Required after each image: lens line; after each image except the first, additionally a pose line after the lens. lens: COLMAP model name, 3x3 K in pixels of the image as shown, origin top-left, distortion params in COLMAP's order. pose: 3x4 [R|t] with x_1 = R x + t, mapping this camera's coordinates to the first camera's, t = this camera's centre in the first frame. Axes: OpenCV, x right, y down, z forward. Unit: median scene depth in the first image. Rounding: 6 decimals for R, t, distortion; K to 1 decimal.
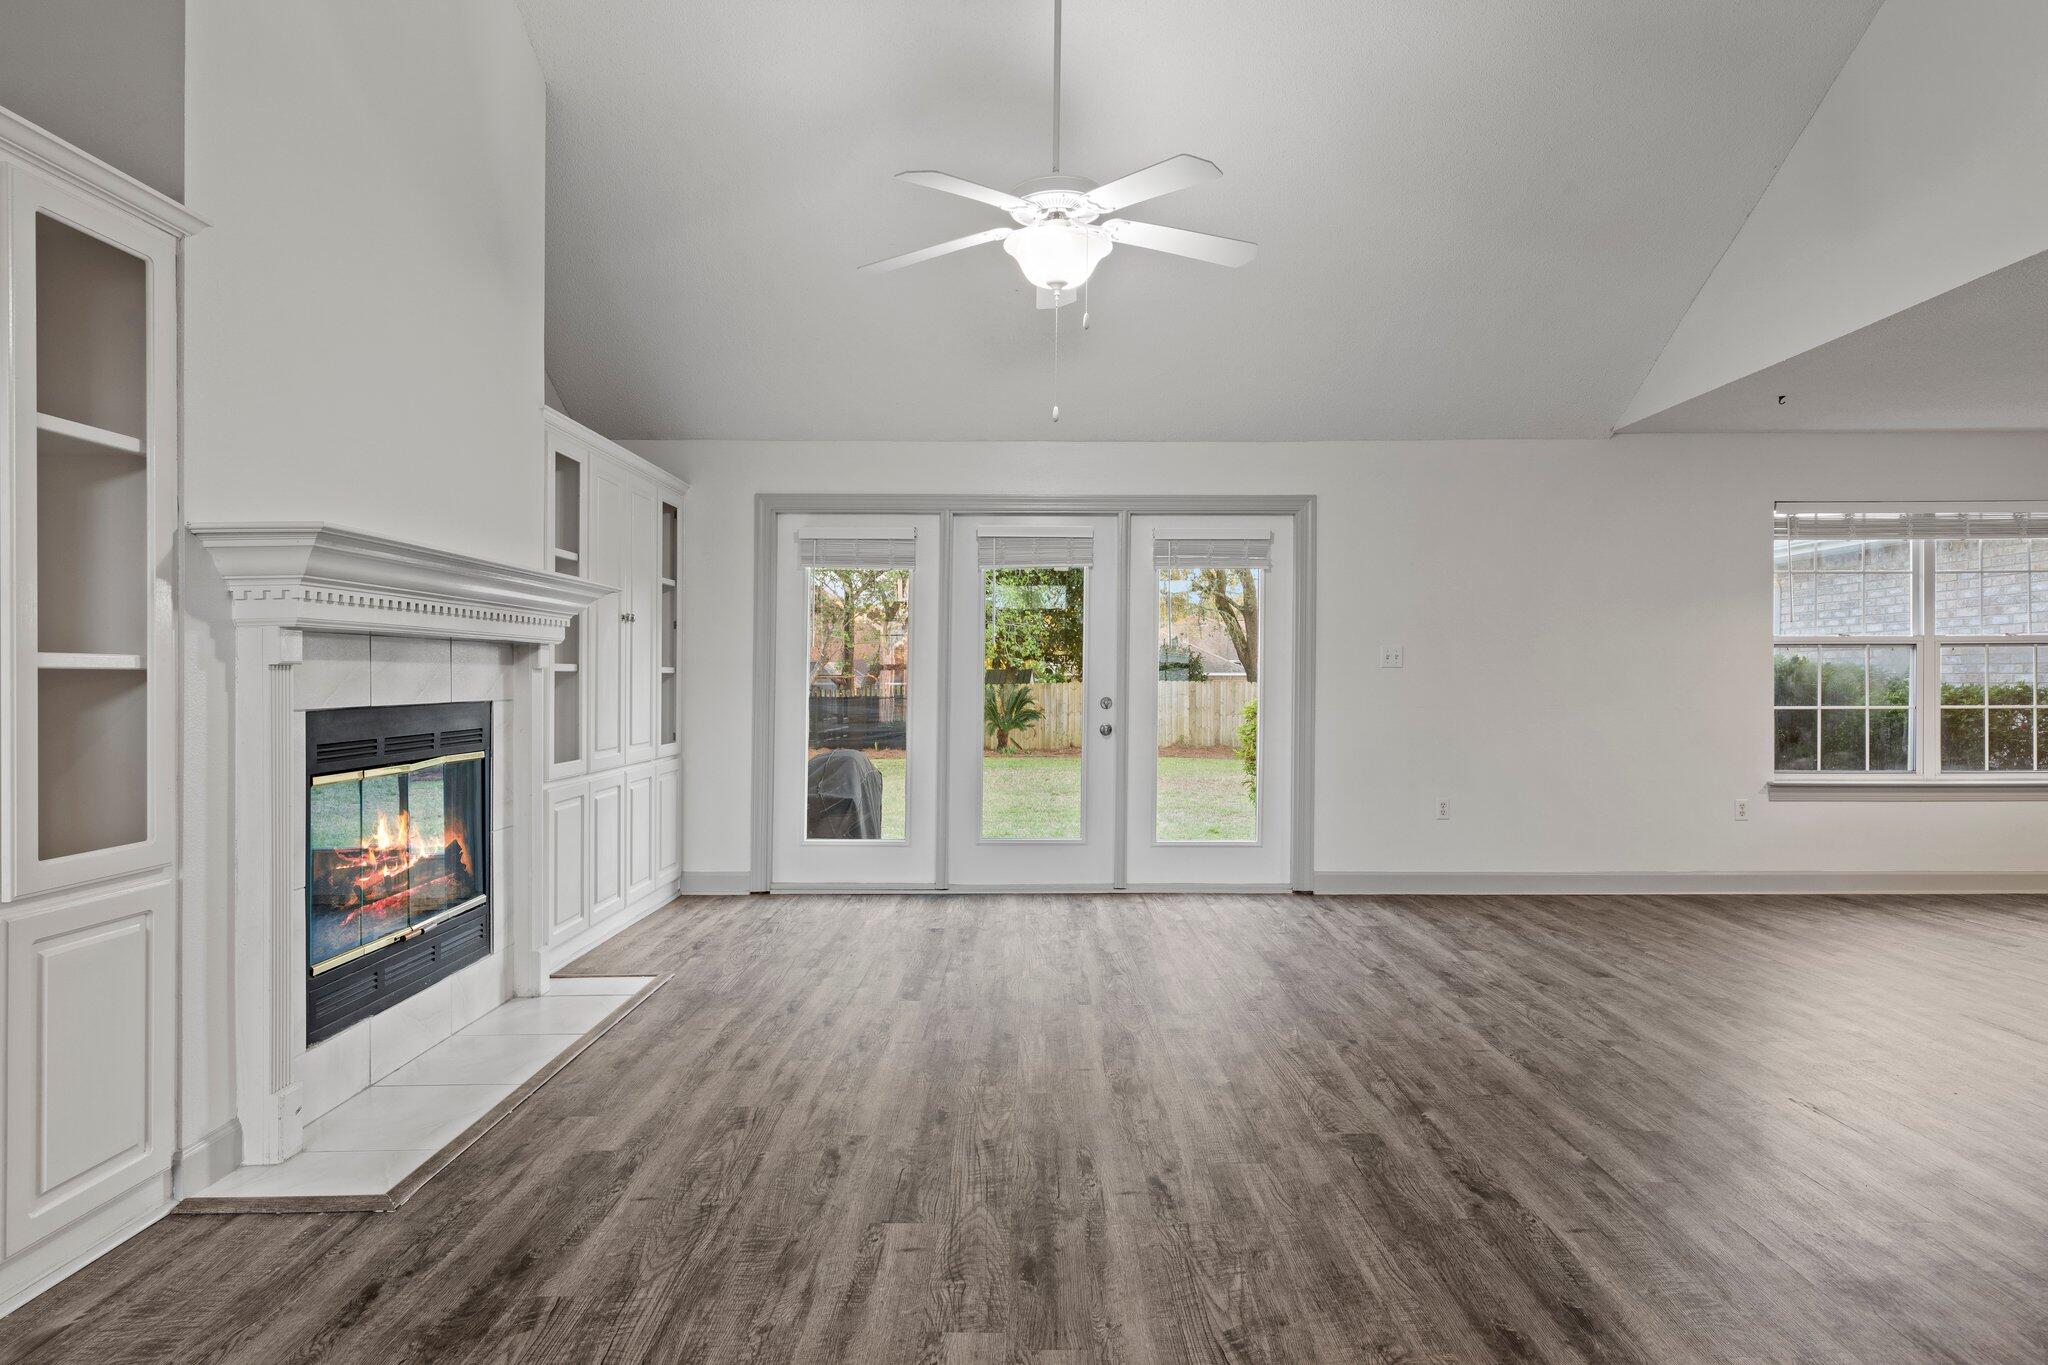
lens RADIAL K [[1152.5, 0, 1028.6], [0, 1152.5, 692.2], [0, 0, 1]] dist [0.005751, 0.000474]
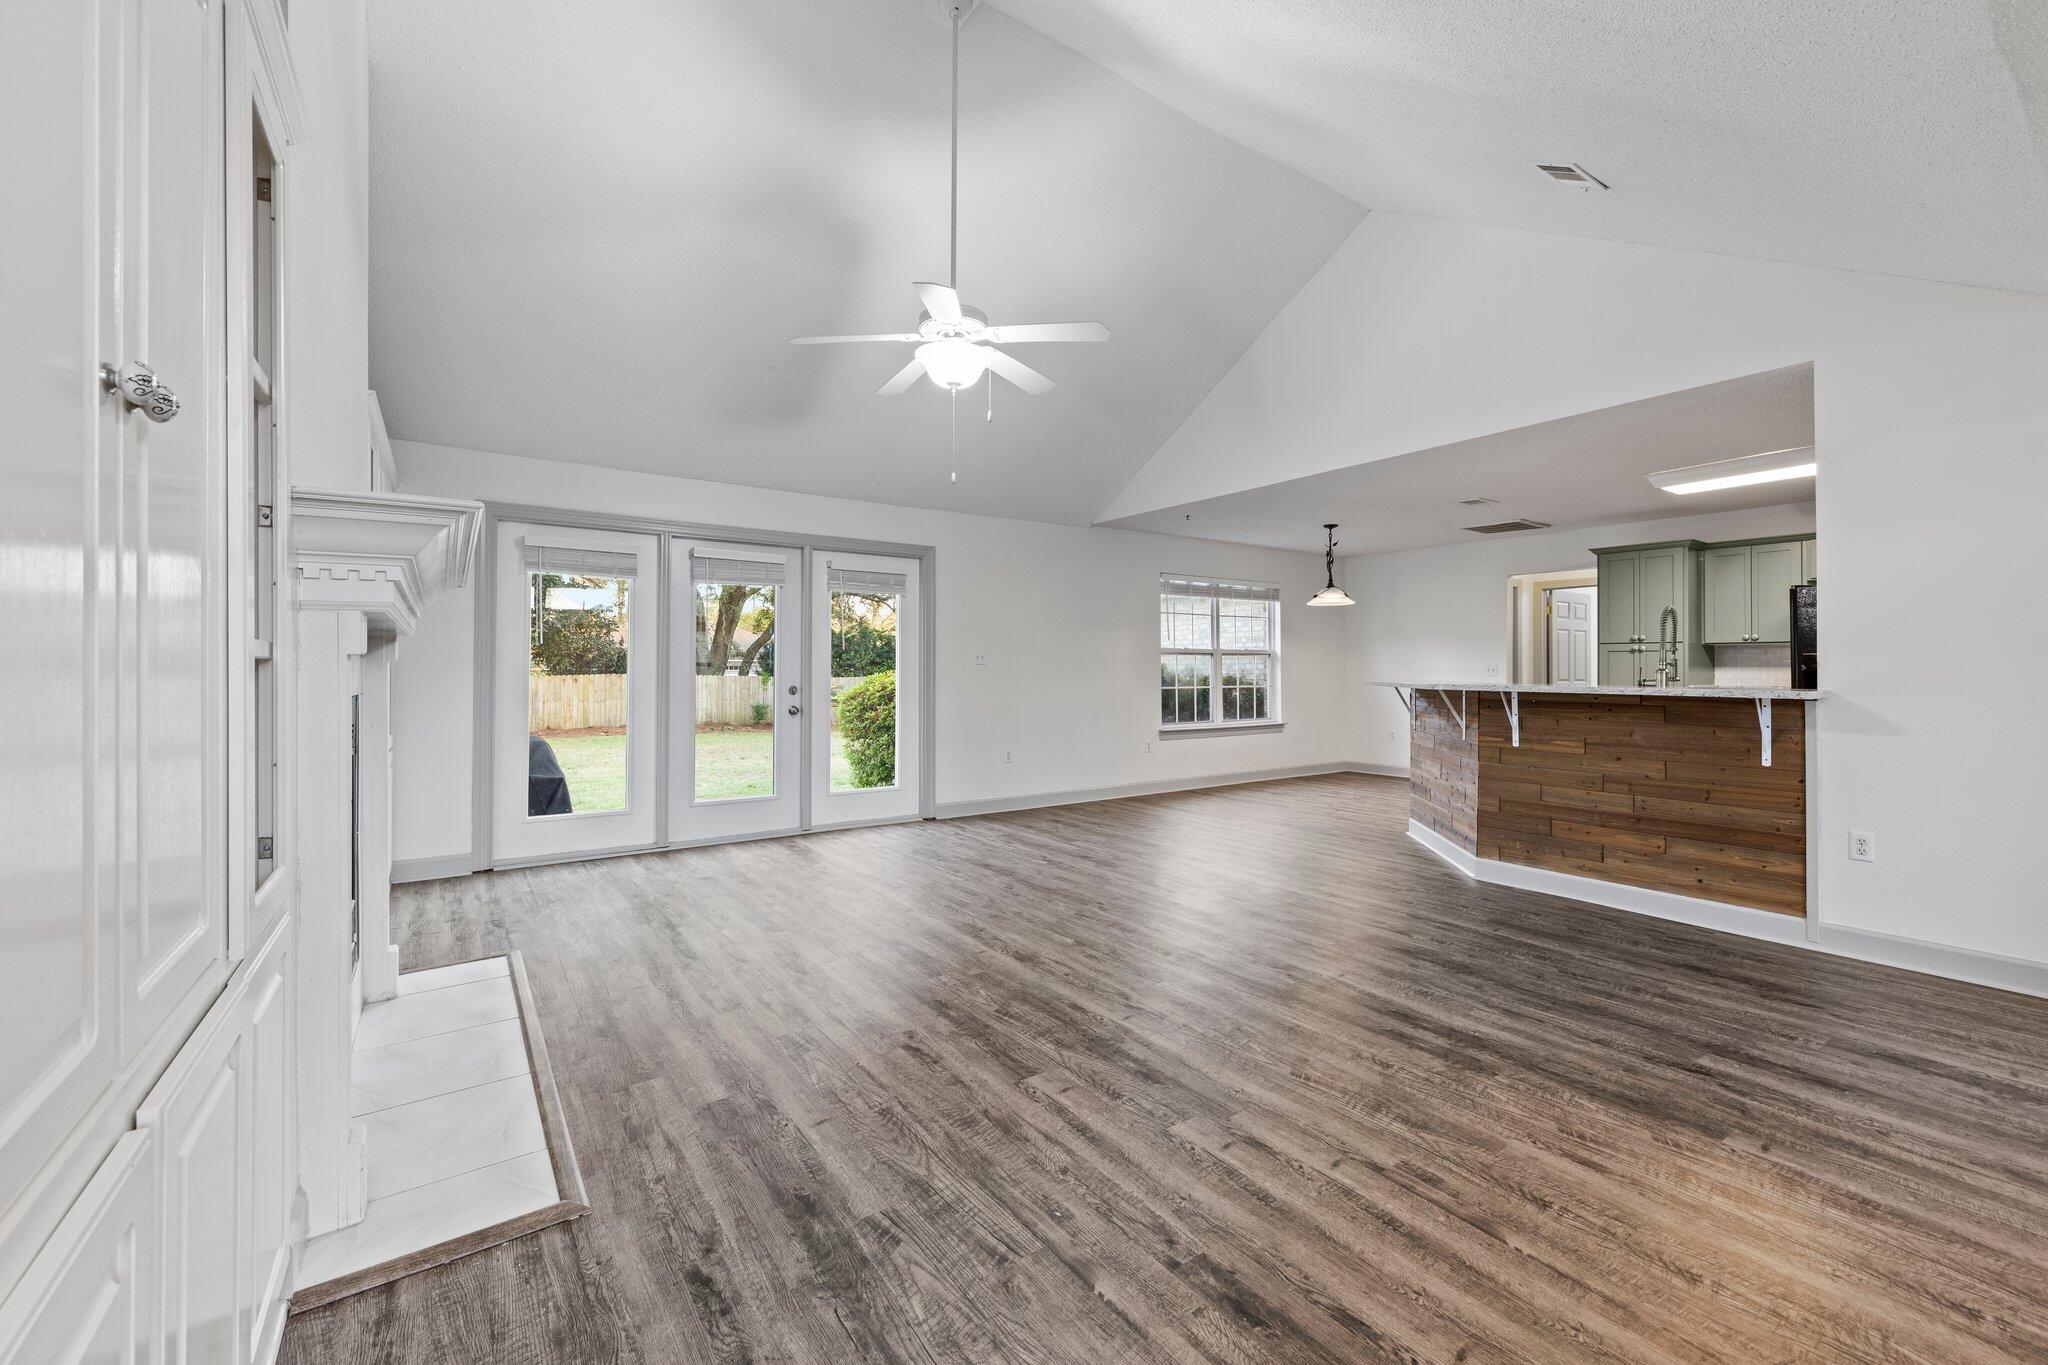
lens RADIAL K [[817.1, 0, 1019.2], [0, 817.1, 675.0], [0, 0, 1]] dist [0.013450, -0.004195]
pose [[0.823740, -0.002182, 0.566964, -0.533952], [0.007152, 0.999953, -0.006542, -0.000372], [-0.566923, 0.009444, 0.823717, 0.176639]]
